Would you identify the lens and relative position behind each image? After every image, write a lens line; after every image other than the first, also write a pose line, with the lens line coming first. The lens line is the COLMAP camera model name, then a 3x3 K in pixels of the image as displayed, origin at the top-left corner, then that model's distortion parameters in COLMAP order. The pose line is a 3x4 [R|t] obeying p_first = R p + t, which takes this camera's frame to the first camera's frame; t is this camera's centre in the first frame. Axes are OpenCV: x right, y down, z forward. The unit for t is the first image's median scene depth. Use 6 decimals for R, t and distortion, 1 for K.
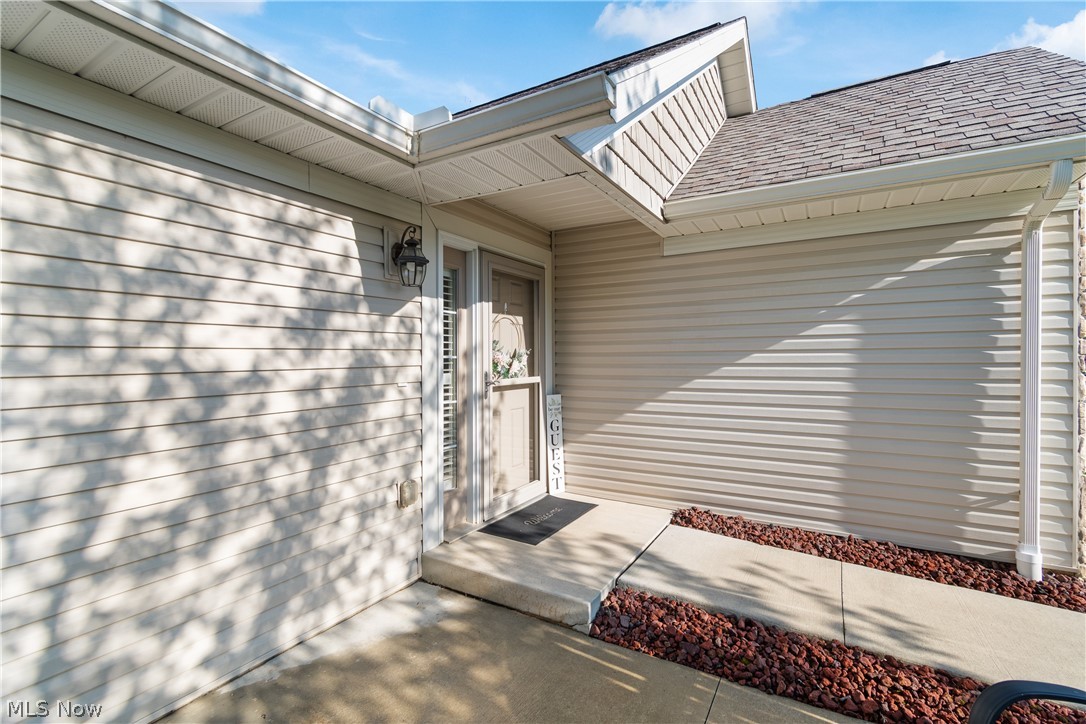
lens RADIAL K [[482.5, 0, 548.4], [0, 482.5, 356.6], [0, 0, 1]] dist [0.004274, -0.003263]
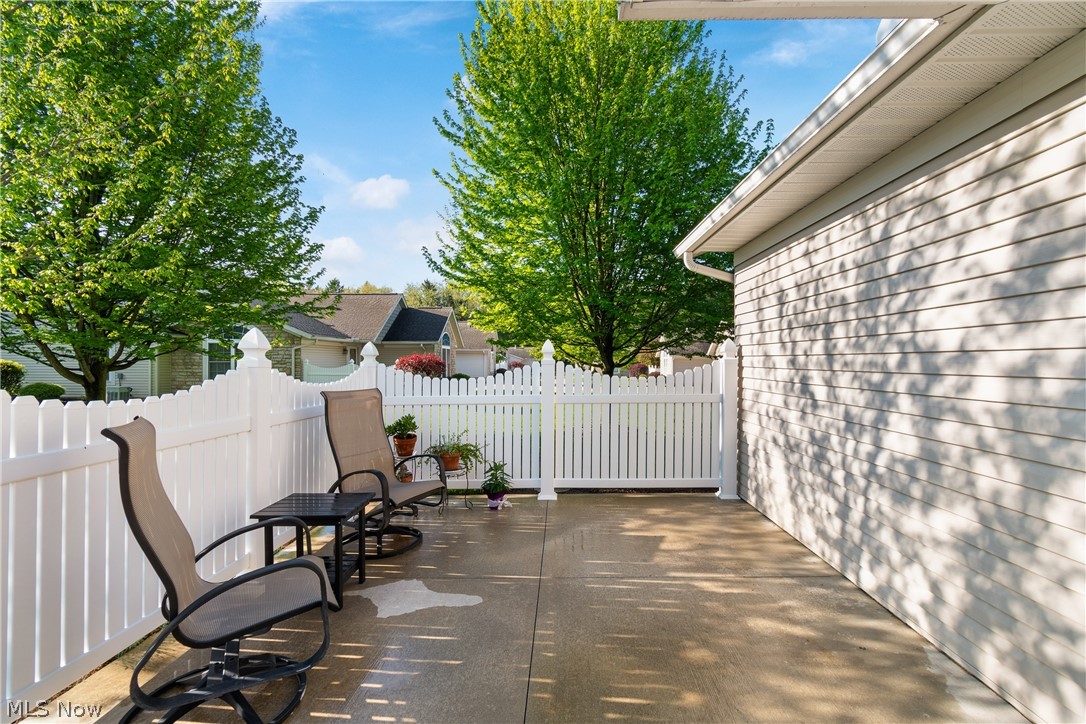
lens RADIAL K [[482.5, 0, 542.0], [0, 482.5, 362.1], [0, 0, 1]] dist [0.004274, -0.003263]
pose [[-0.887192, 0.003005, -0.461391, 0.593805], [0.002220, 0.999995, 0.002243, 0.053532], [0.461395, 0.000966, -0.887194, 1.556379]]
